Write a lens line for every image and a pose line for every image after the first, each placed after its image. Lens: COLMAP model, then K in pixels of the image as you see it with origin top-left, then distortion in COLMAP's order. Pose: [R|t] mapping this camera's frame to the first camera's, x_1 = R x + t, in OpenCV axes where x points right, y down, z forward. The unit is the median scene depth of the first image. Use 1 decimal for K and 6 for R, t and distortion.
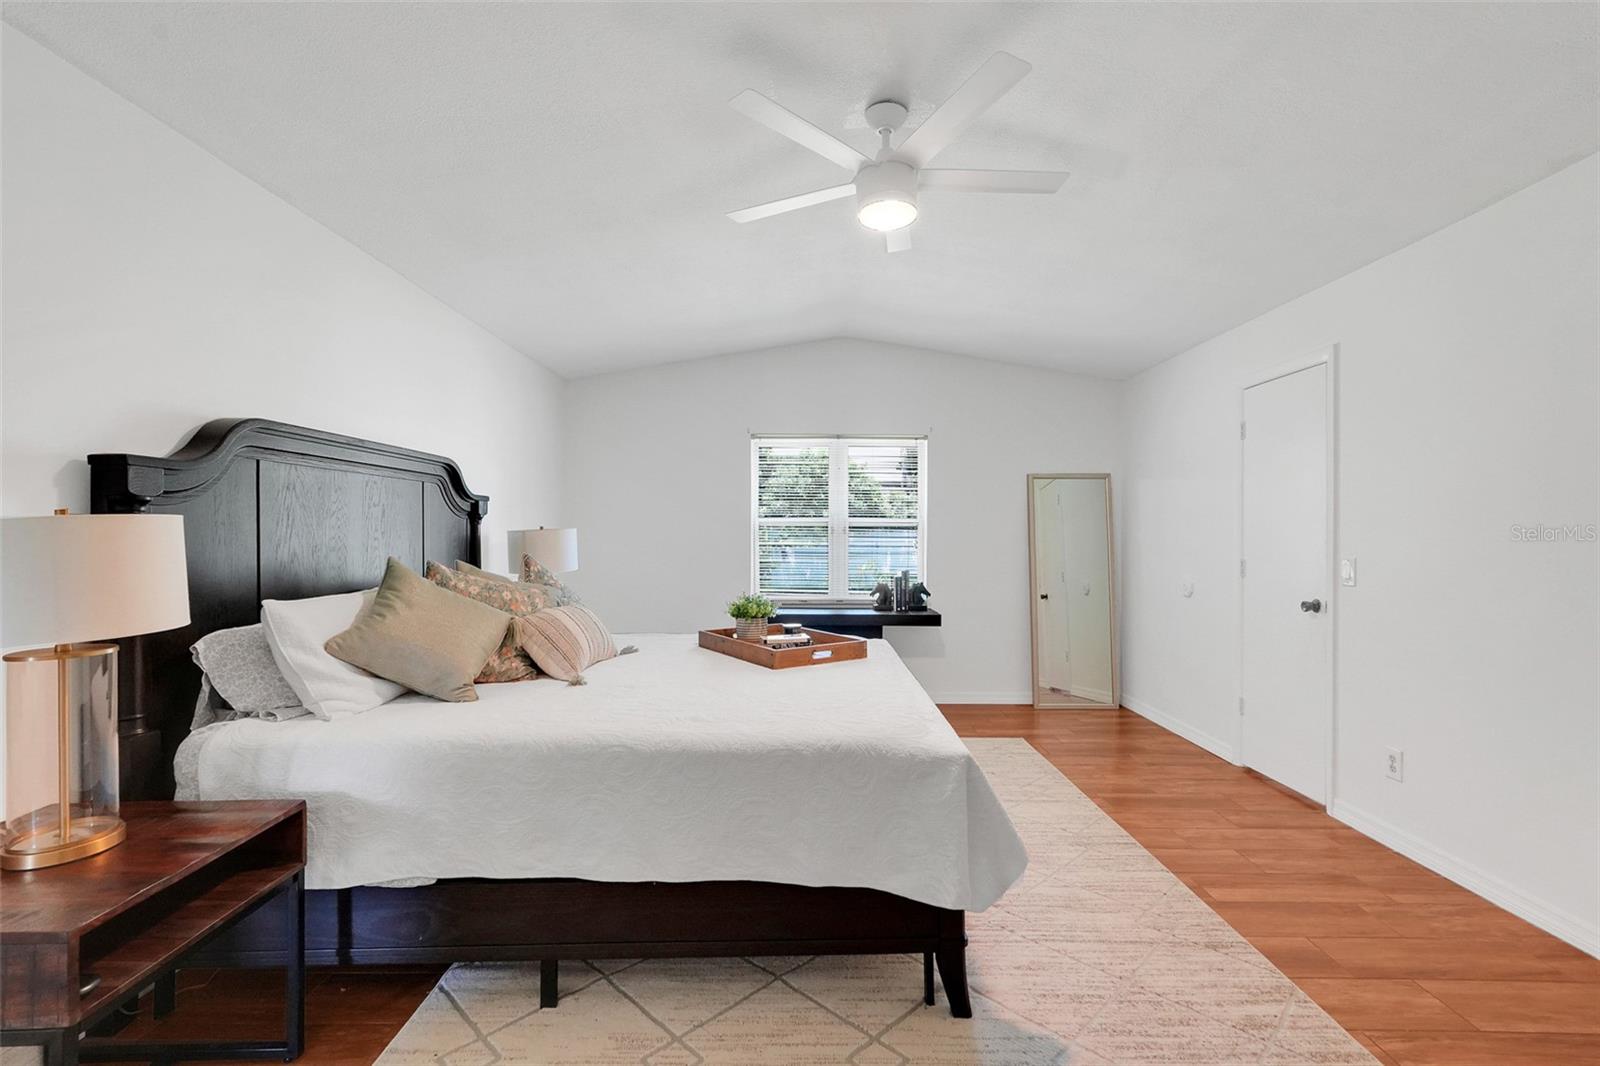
lens RADIAL K [[708.1, 0, 813.5], [0, 708.1, 537.8], [0, 0, 1]] dist [-0.005778, 0.003216]
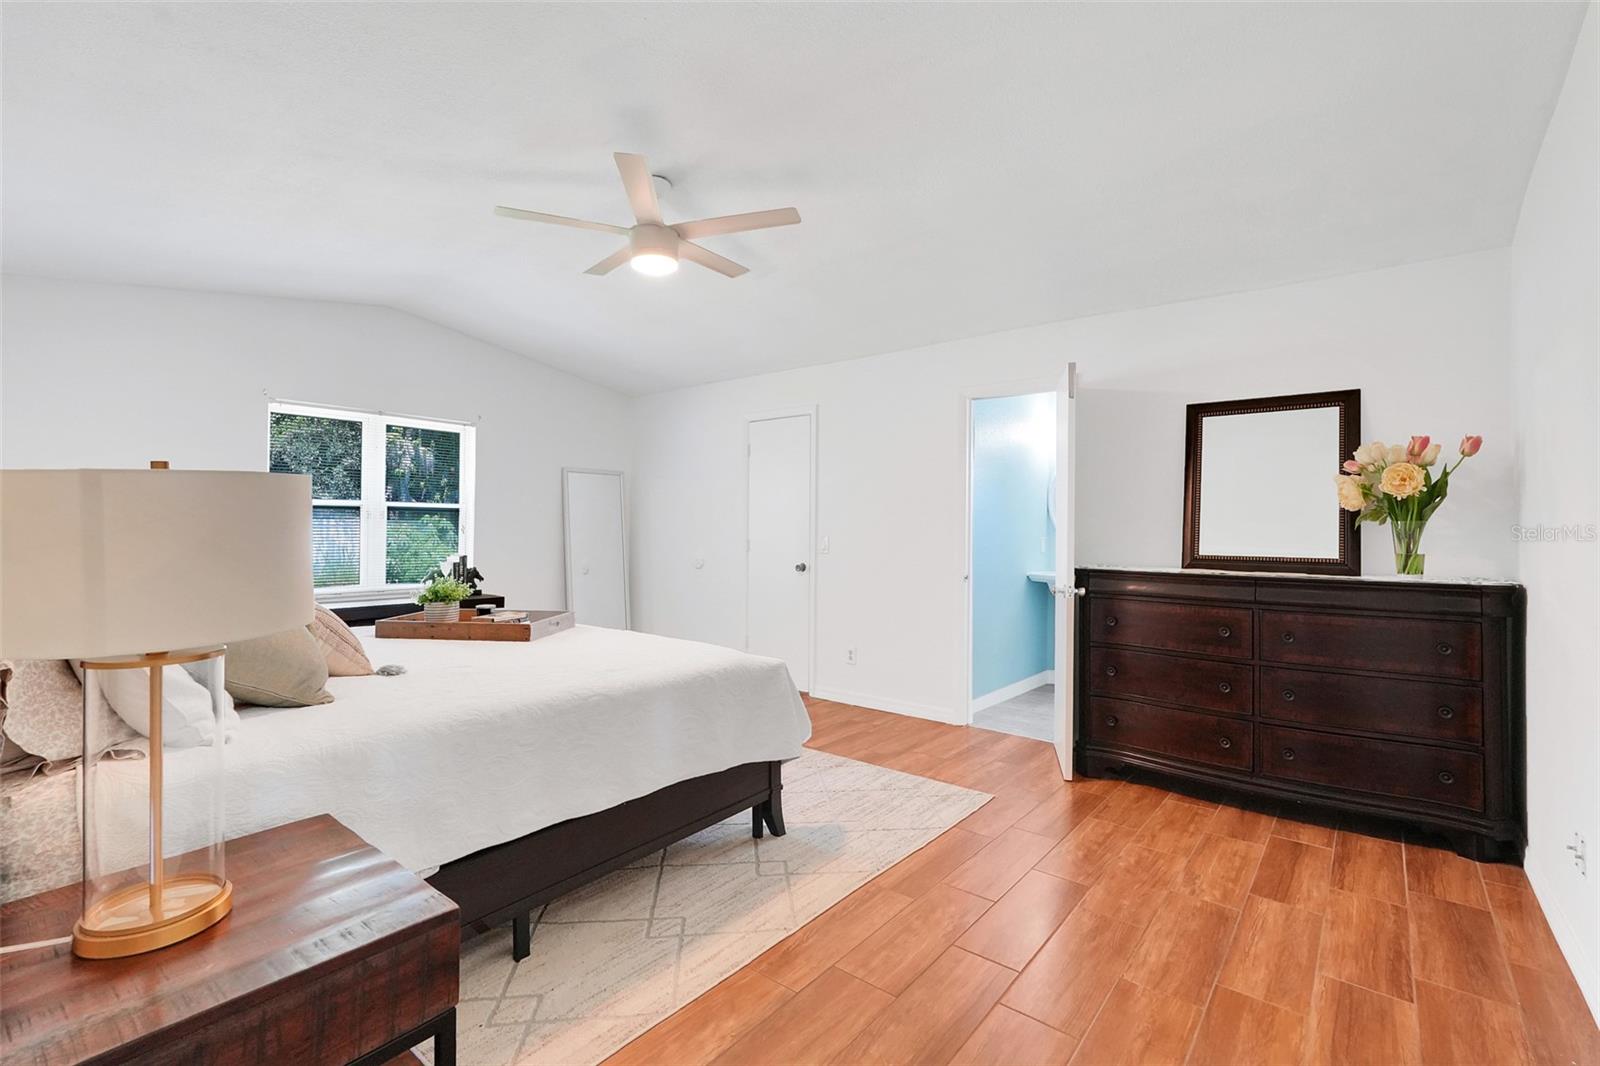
lens RADIAL K [[708.1, 0, 798.1], [0, 708.1, 525.8], [0, 0, 1]] dist [-0.005778, 0.003216]
pose [[0.632212, 0.006091, 0.774772, -0.834692], [-0.002715, 0.999980, -0.005646, 0.019648], [-0.774791, 0.001465, 0.632216, 0.010650]]
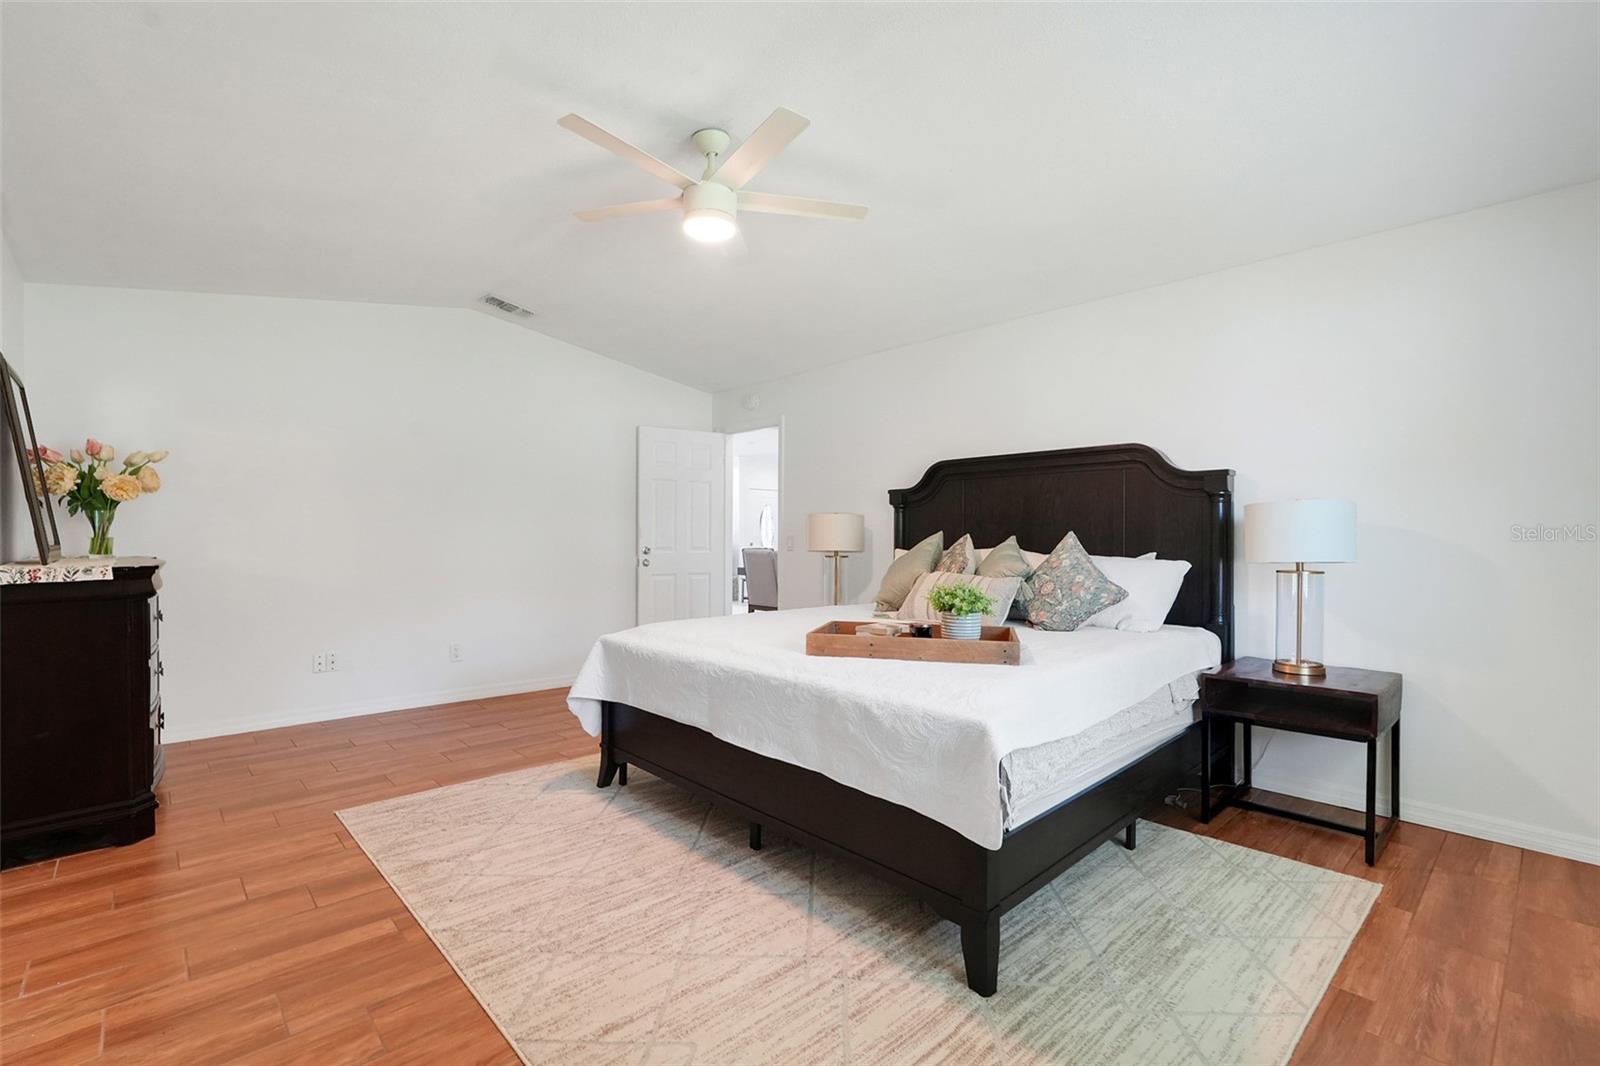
lens RADIAL K [[708.1, 0, 801.4], [0, 708.1, 537.7], [0, 0, 1]] dist [-0.005778, 0.003216]
pose [[-0.734624, -0.012354, -0.678361, 0.943708], [-0.017872, 0.999840, 0.001145, 0.032733], [0.678239, 0.012965, -0.734727, 2.351182]]
